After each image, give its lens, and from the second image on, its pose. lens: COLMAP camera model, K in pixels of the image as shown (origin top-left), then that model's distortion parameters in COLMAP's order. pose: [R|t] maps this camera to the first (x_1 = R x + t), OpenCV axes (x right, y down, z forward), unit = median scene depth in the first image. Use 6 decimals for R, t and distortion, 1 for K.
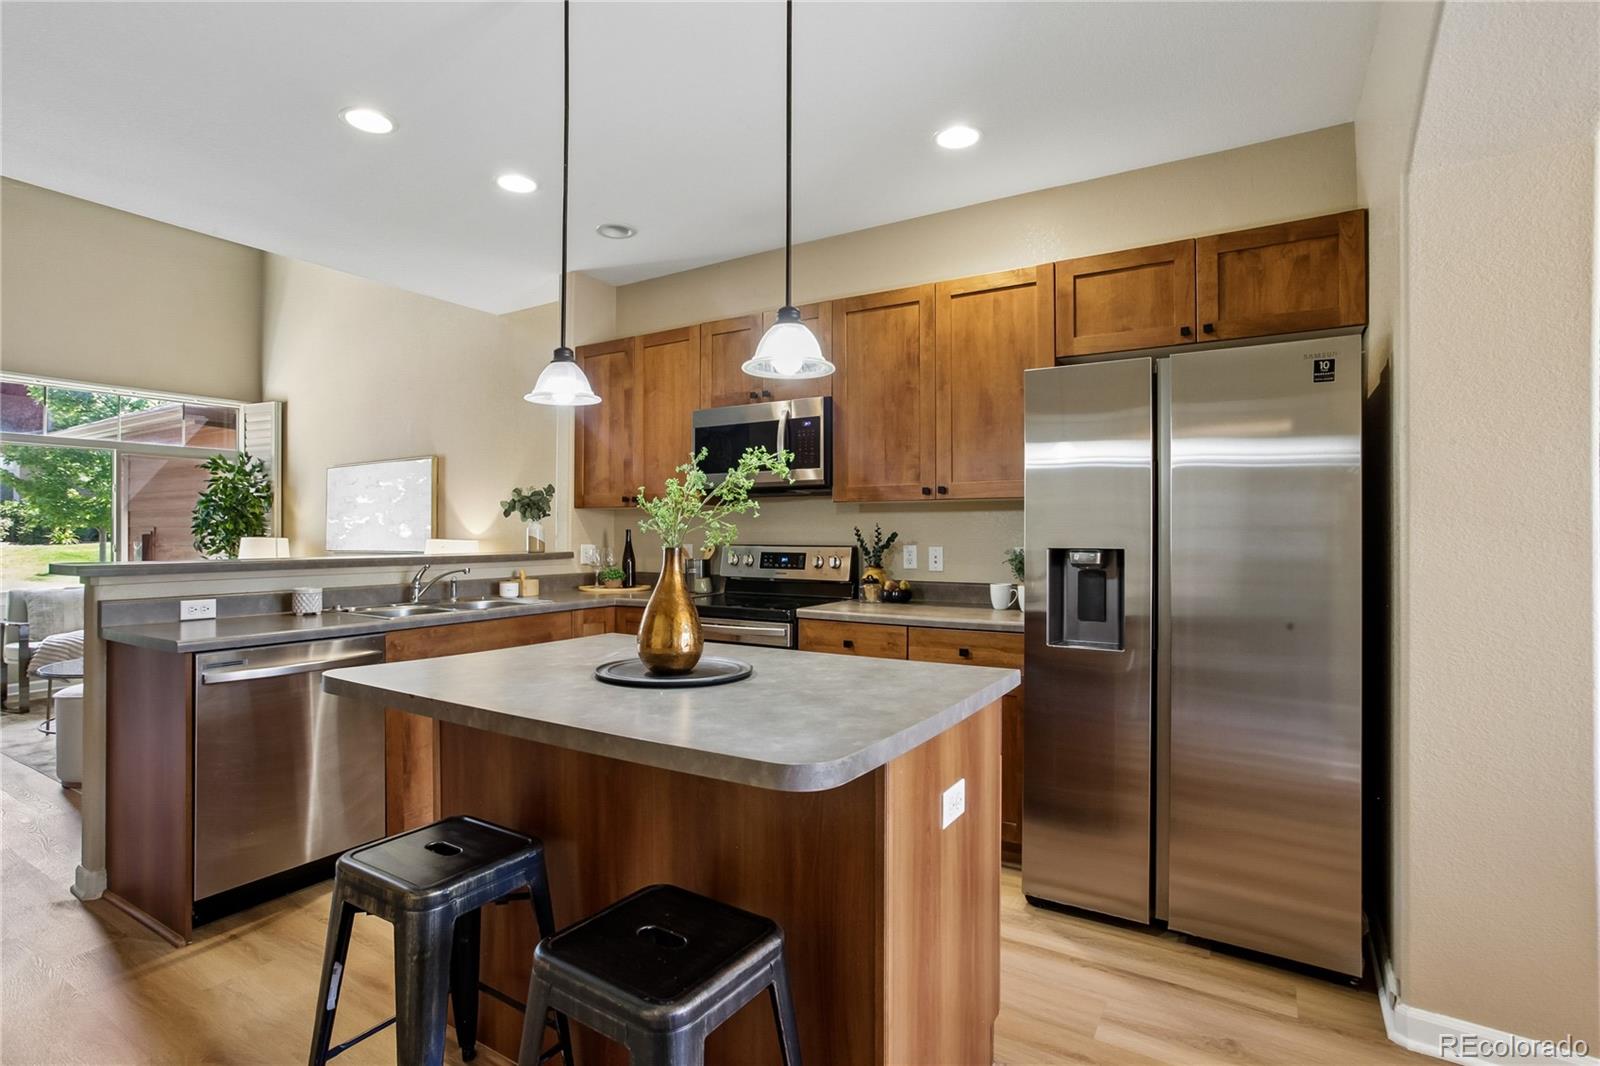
lens RADIAL K [[785.8, 0, 786.8], [0, 785.8, 537.8], [0, 0, 1]] dist [-0.044452, 0.022018]
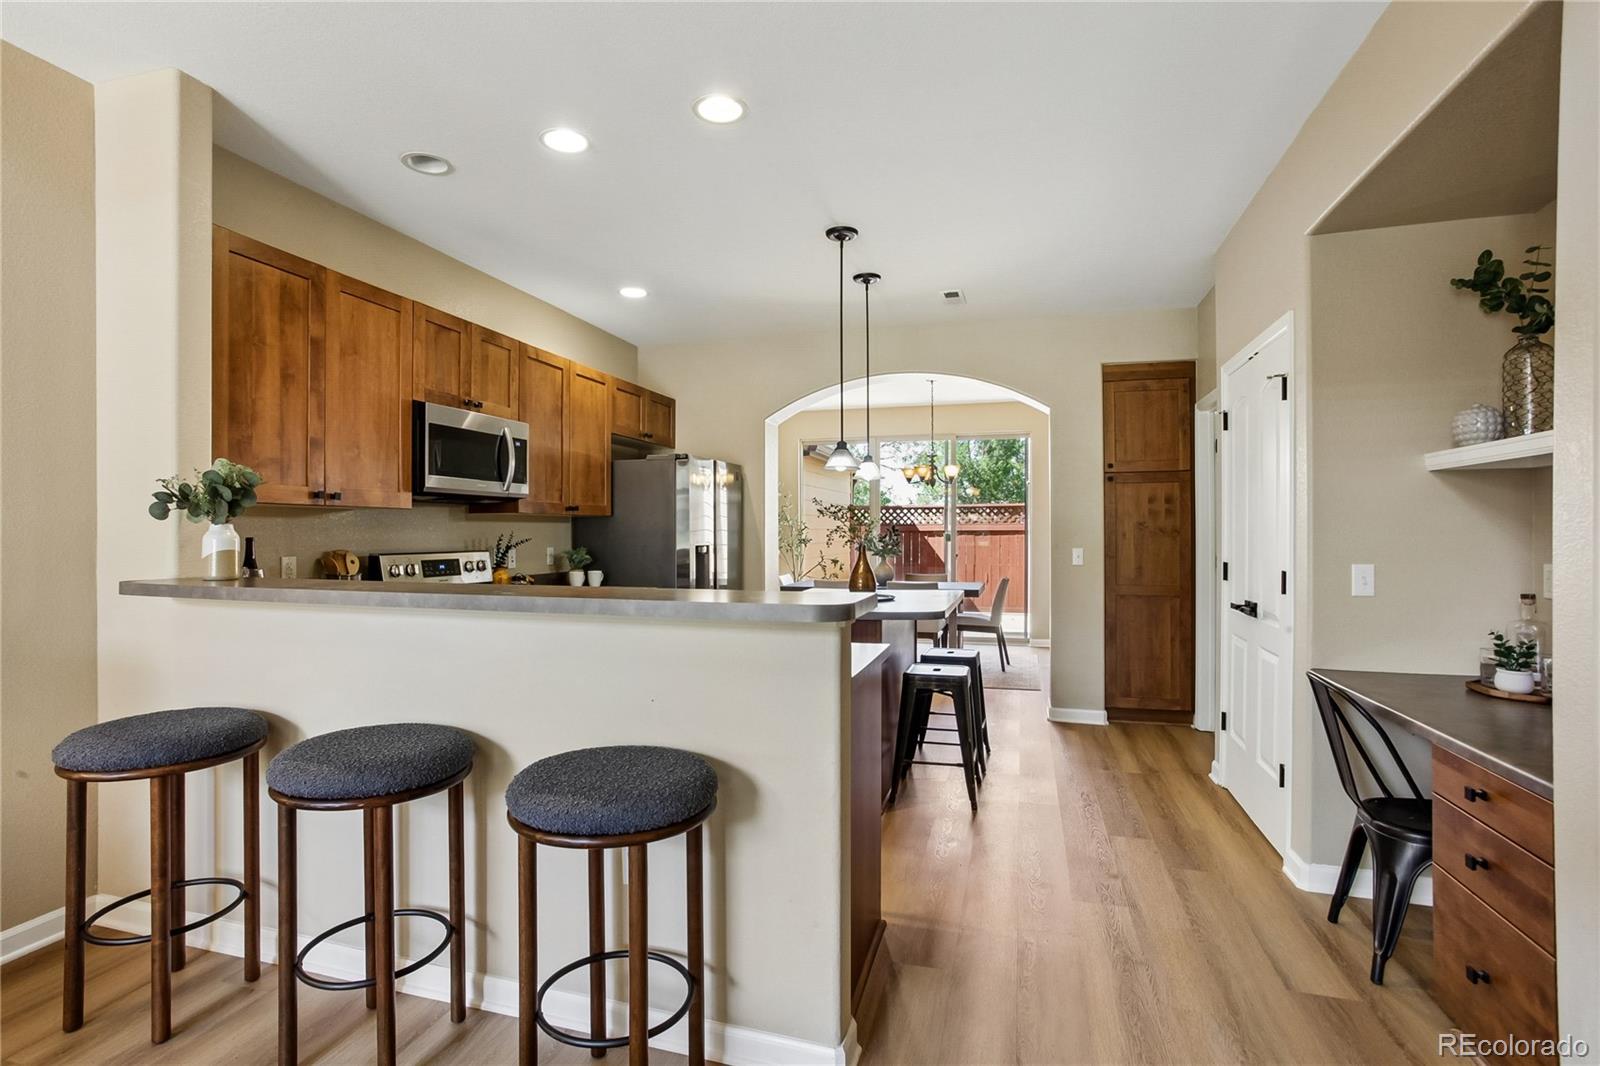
lens RADIAL K [[785.8, 0, 780.3], [0, 785.8, 534.4], [0, 0, 1]] dist [-0.044452, 0.022018]
pose [[-0.258560, -0.003232, 0.965990, -1.061799], [0.005466, 0.999974, 0.004808, -0.015128], [-0.965980, 0.006523, -0.258536, 0.839916]]
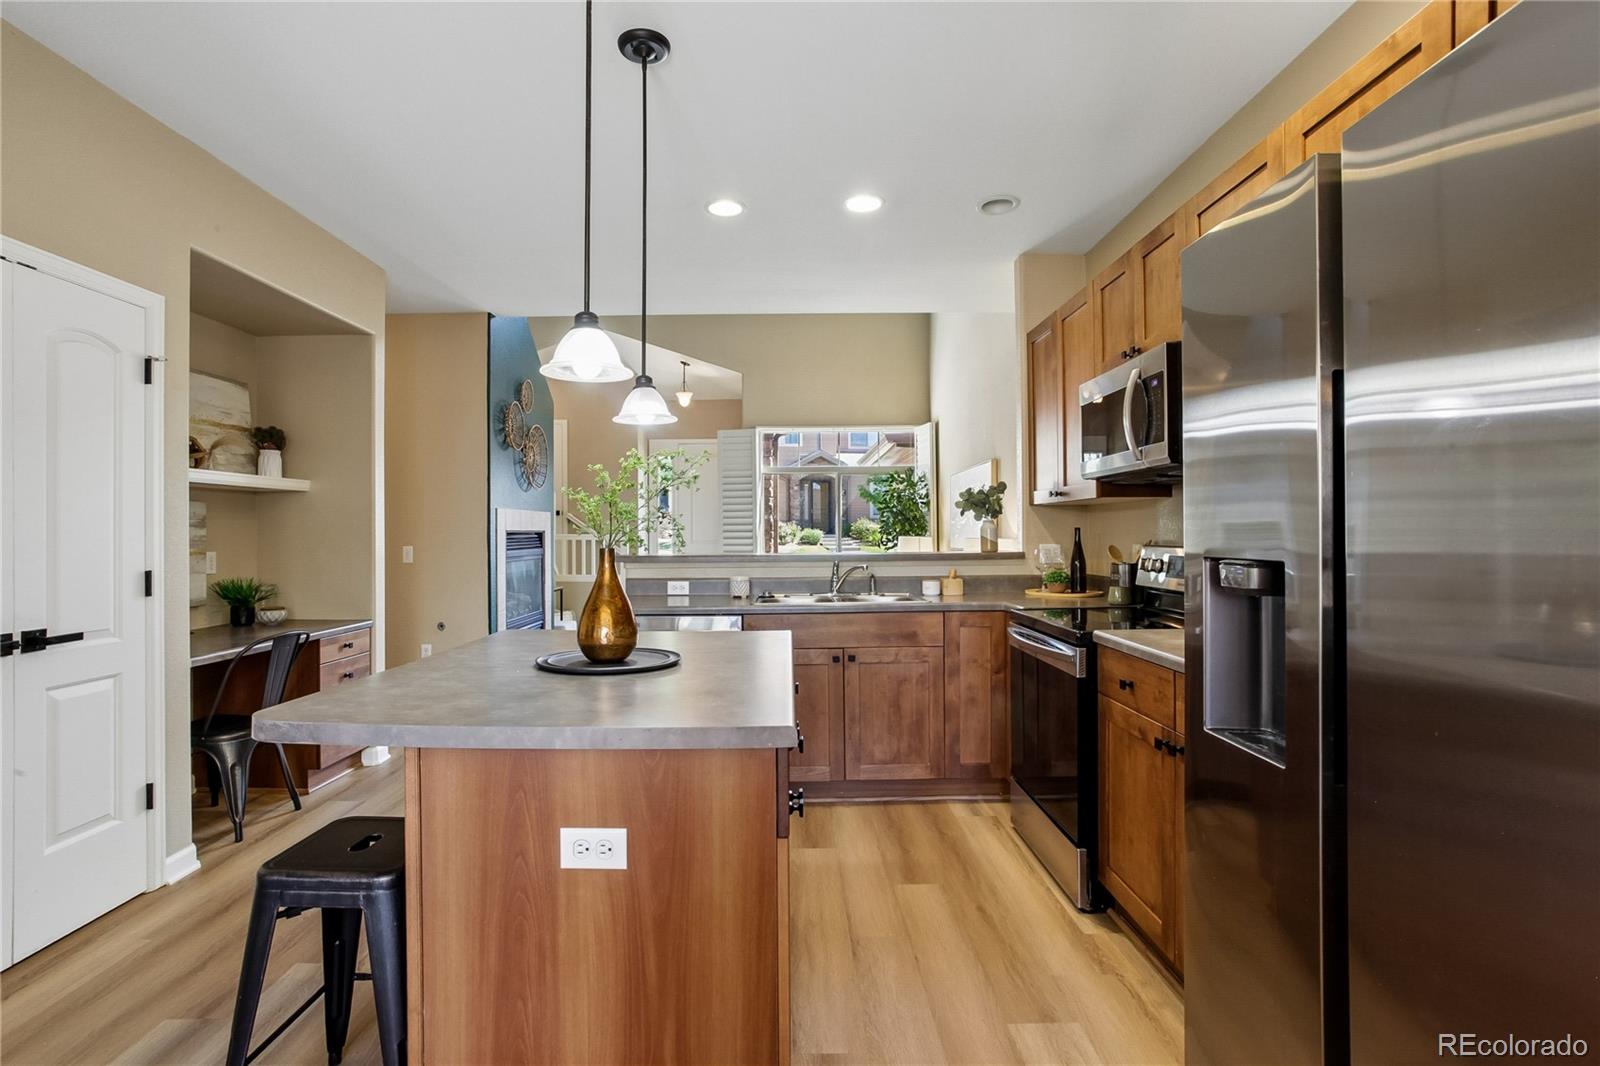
lens RADIAL K [[785.8, 0, 771.8], [0, 785.8, 524.8], [0, 0, 1]] dist [-0.044452, 0.022018]
pose [[0.519741, -0.014114, -0.854207, 0.416634], [0.002489, 0.999884, -0.015007, -0.001408], [0.854320, 0.005674, 0.519716, 0.284714]]
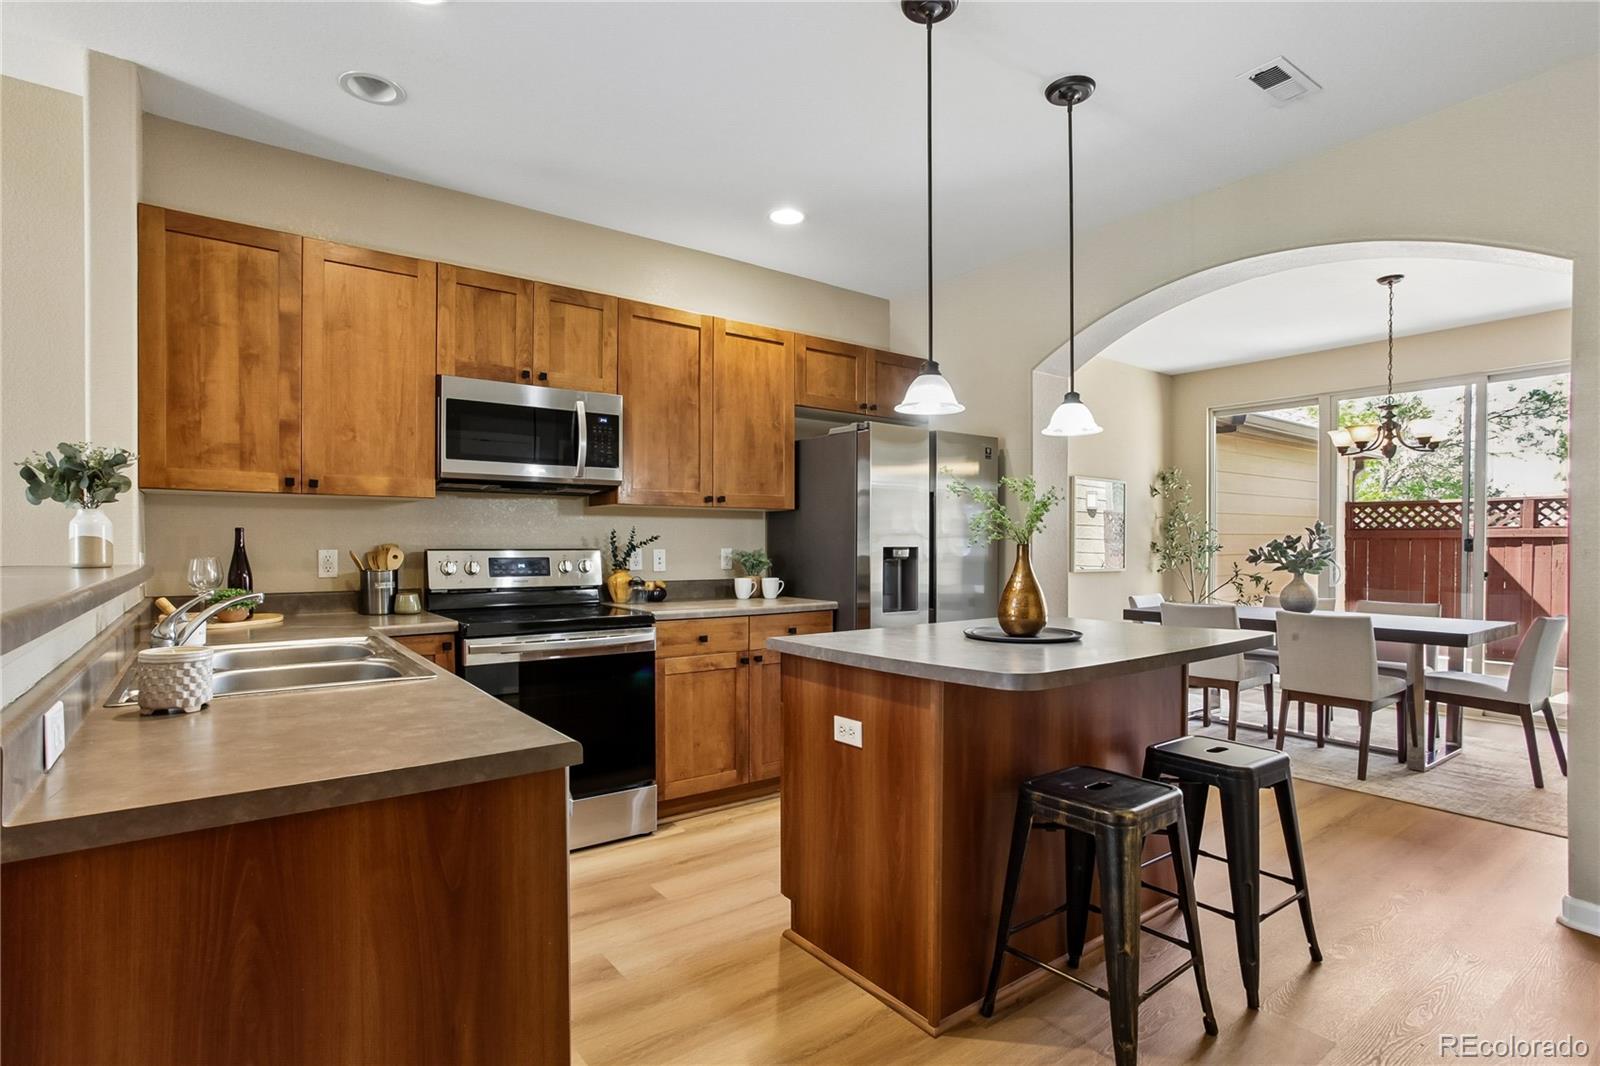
lens RADIAL K [[785.8, 0, 778.7], [0, 785.8, 556.1], [0, 0, 1]] dist [-0.044452, 0.022018]
pose [[0.370418, -0.014927, 0.928745, -0.704790], [0.001940, 0.999881, 0.015296, 0.004516], [-0.928863, -0.003864, 0.370403, 0.410095]]
